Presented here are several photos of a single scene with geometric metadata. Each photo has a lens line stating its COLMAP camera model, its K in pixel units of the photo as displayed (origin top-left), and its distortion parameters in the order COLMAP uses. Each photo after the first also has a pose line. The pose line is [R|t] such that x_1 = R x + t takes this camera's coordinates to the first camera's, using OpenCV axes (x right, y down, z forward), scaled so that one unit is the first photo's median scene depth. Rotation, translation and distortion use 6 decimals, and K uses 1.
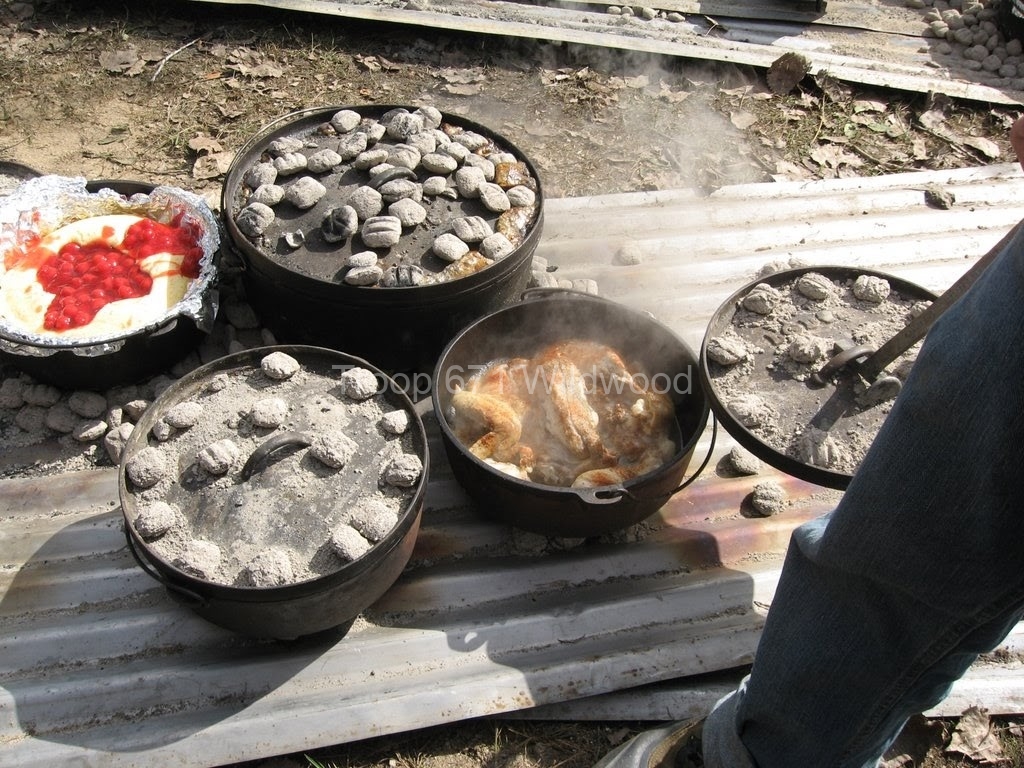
lens RADIAL K [[1024.8, 0, 487.4], [0, 1024.8, 383.4], [0, 0, 1]] dist [-0.154199, 0.074768]
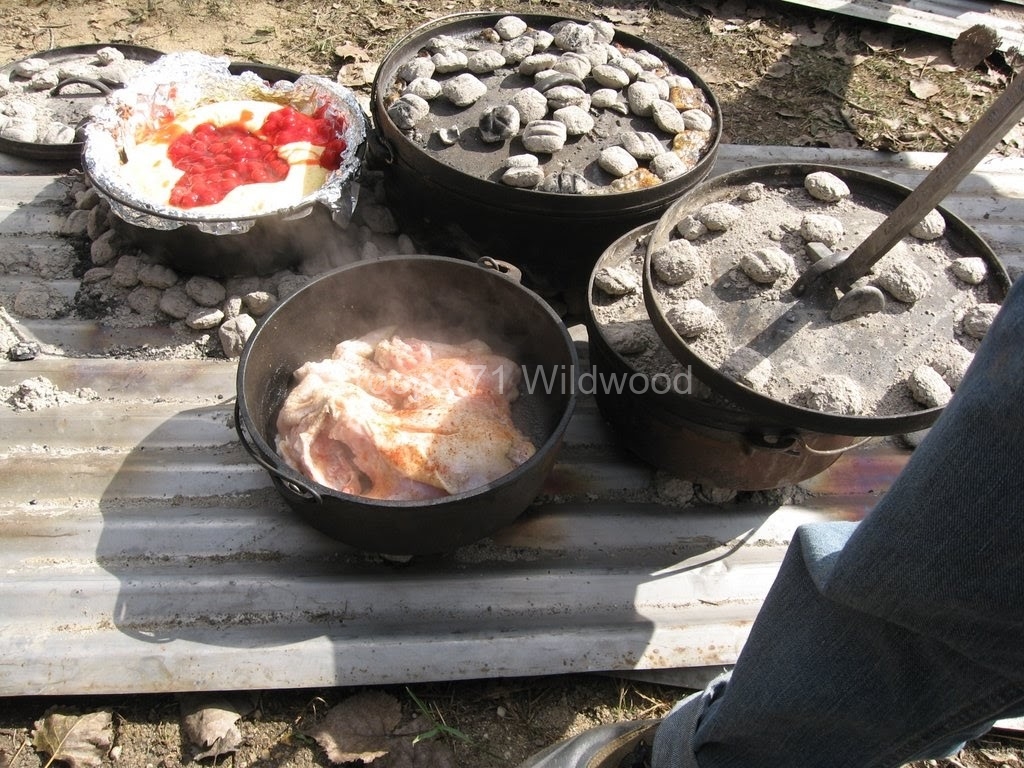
lens RADIAL K [[1024.8, 0, 487.4], [0, 1024.8, 383.4], [0, 0, 1]] dist [-0.154199, 0.074768]
pose [[0.989480, 0.114098, -0.088942, -0.047218], [-0.113843, 0.993467, 0.007948, 0.067593], [0.089267, 0.002261, 0.996005, 0.089583]]
